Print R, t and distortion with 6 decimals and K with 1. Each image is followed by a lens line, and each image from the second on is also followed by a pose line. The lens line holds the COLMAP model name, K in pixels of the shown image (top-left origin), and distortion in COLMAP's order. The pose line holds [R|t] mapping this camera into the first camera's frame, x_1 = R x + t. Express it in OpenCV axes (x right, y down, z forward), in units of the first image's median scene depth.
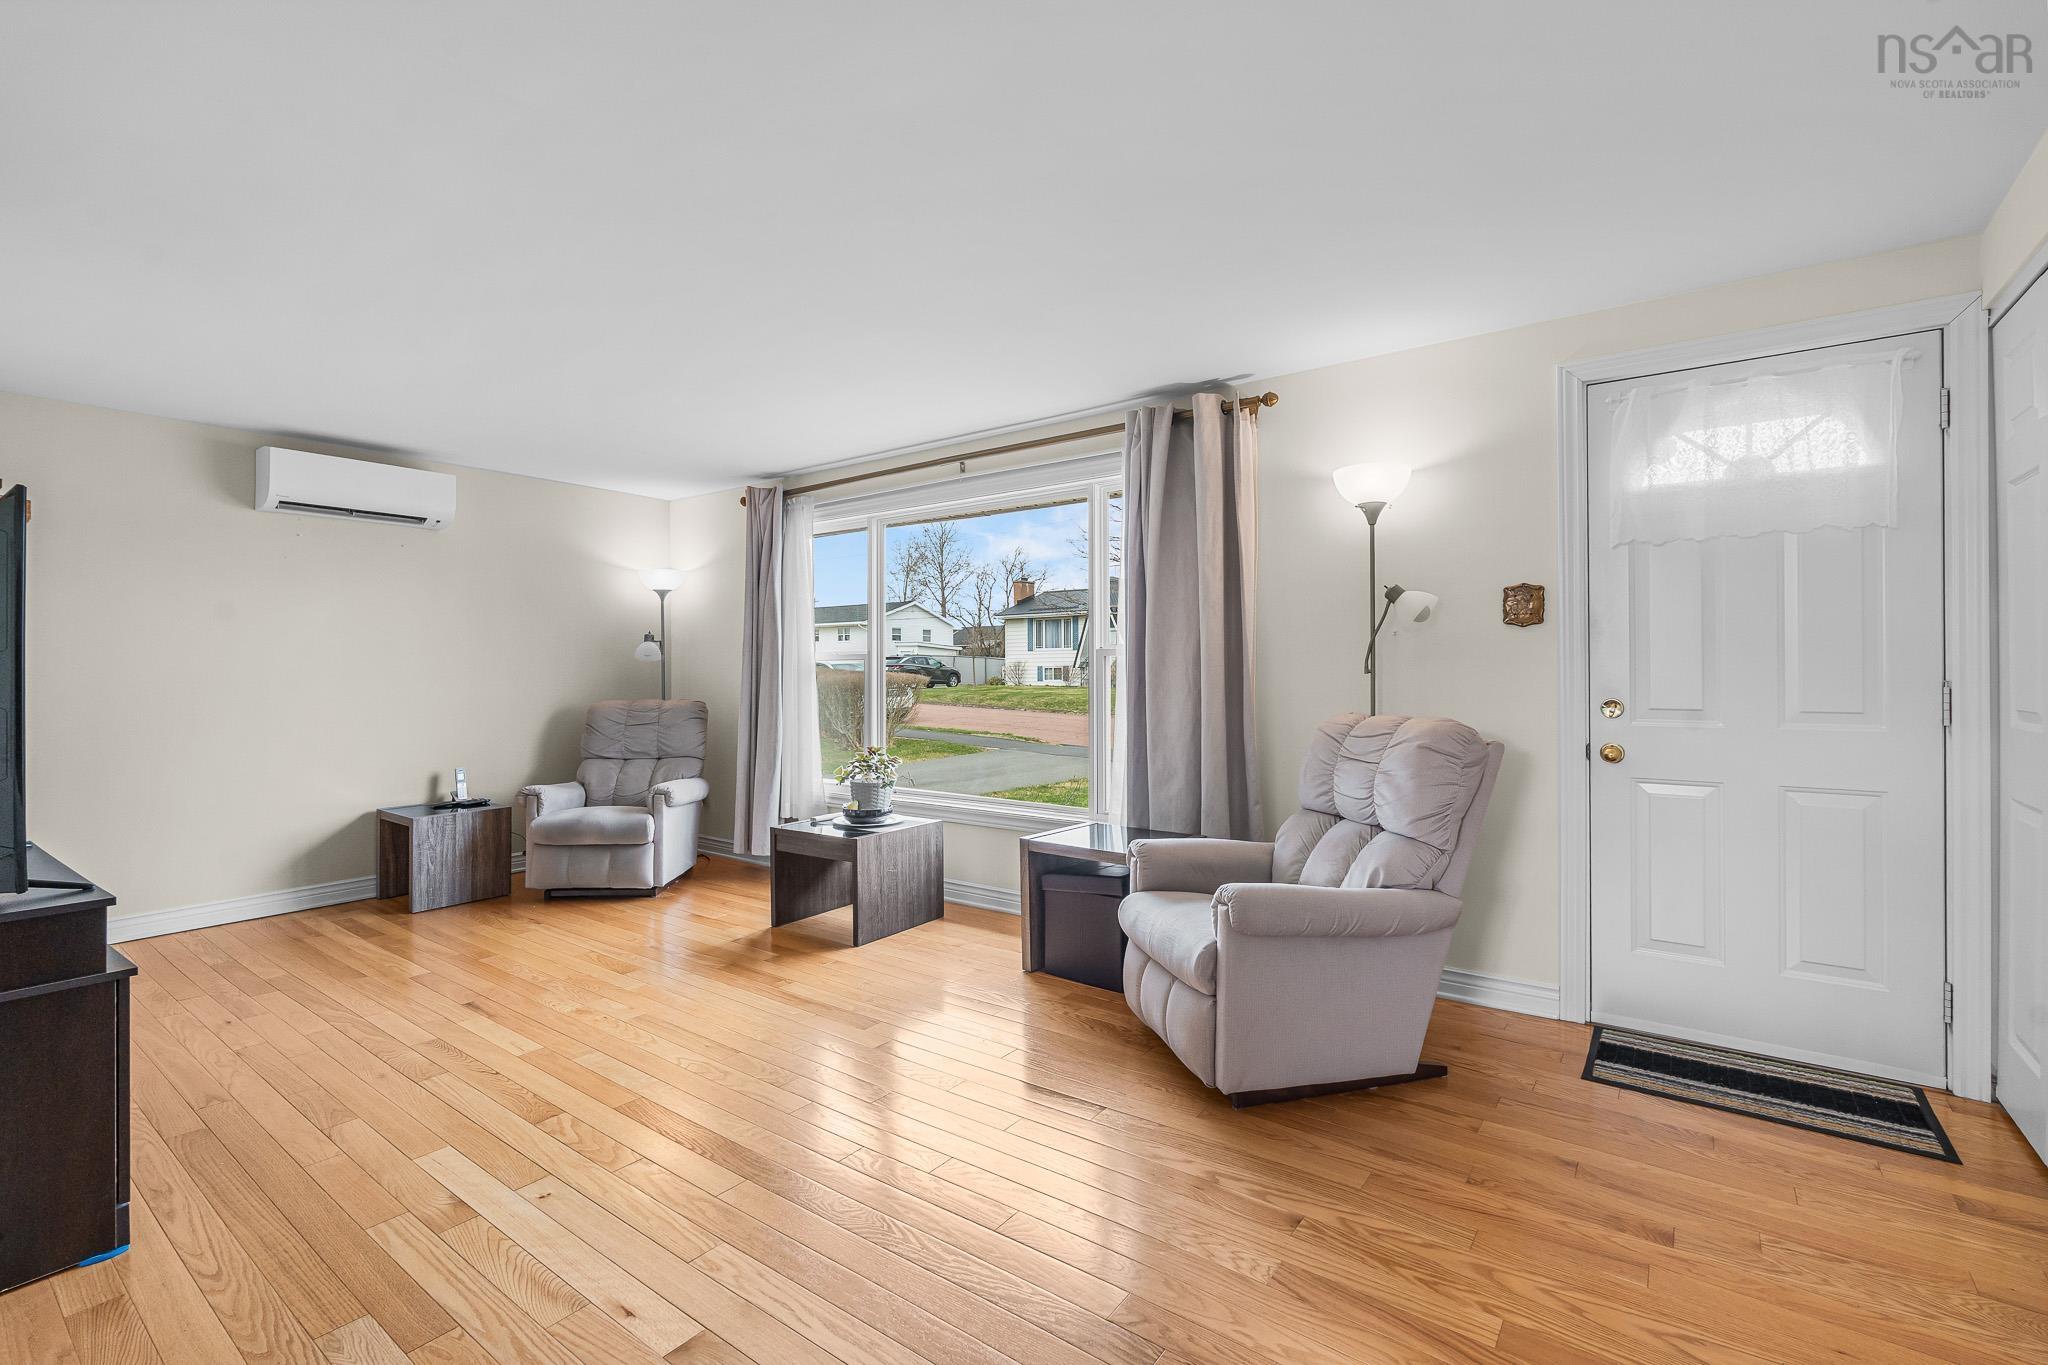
lens RADIAL K [[906.6, 0, 1025.5], [0, 906.6, 669.2], [0, 0, 1]] dist [-0.000554, 0.000257]
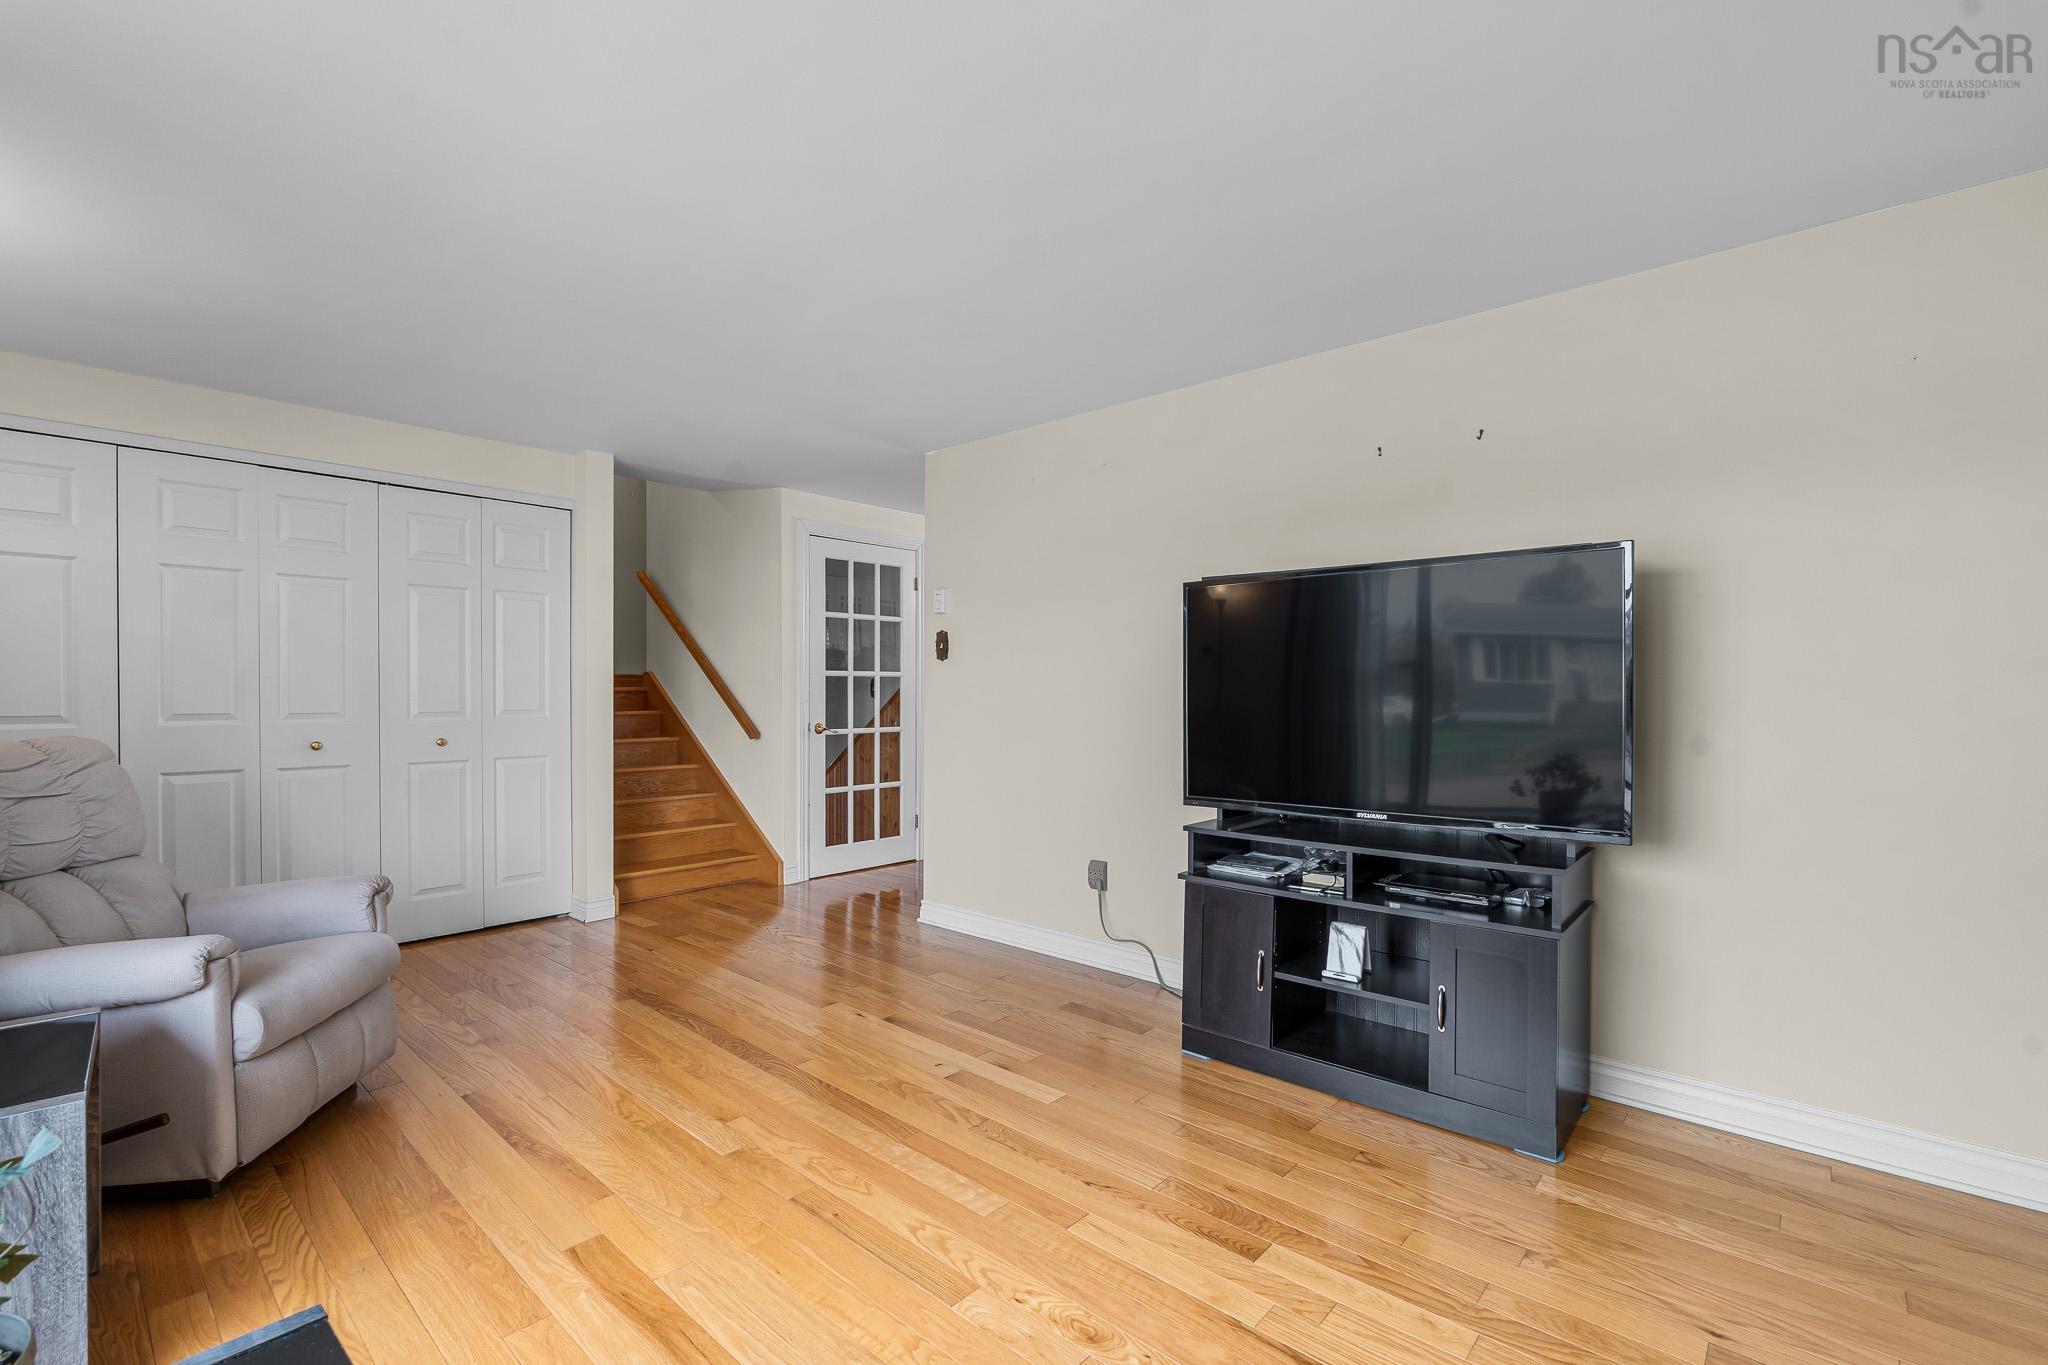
lens RADIAL K [[907.7, 0, 1020.0], [0, 907.7, 702.2], [0, 0, 1]] dist [0.001039, 0.000064]
pose [[-0.995351, 0.003889, 0.096231, -0.531893], [0.005103, 0.999910, 0.012369, 0.009898], [-0.096174, 0.012803, -0.995282, 1.588193]]
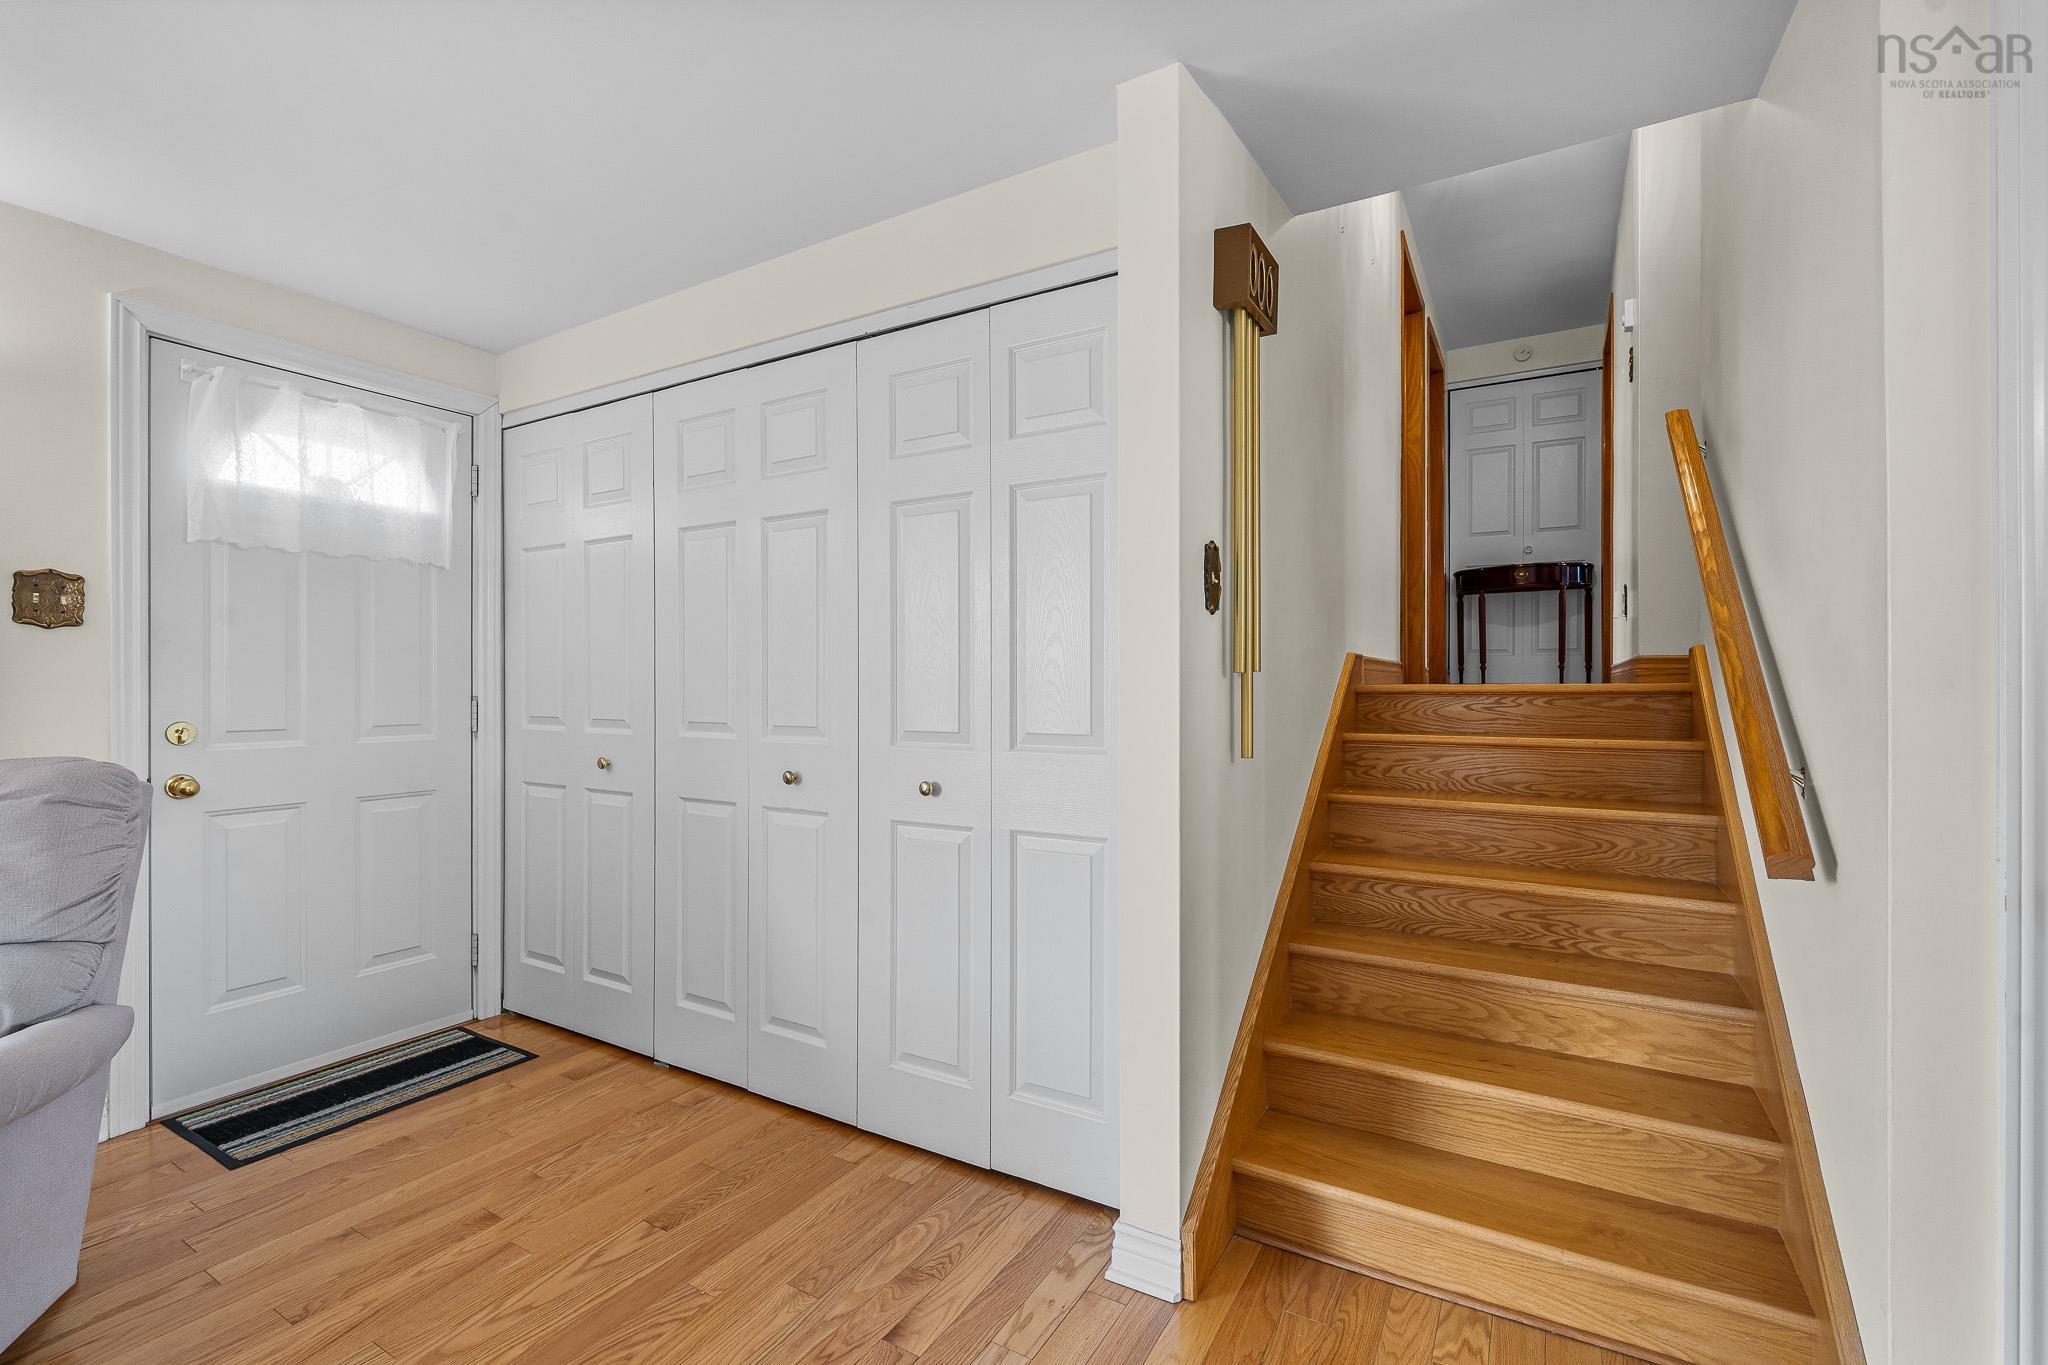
lens RADIAL K [[892.3, 0, 1029.5], [0, 892.3, 690.6], [0, 0, 1]] dist [-0.001801, -0.000860]
pose [[-0.114432, -0.000983, 0.993431, -0.252113], [-0.000064, 1.000000, 0.000983, 0.002666], [-0.993431, 0.000049, -0.114432, 0.300879]]
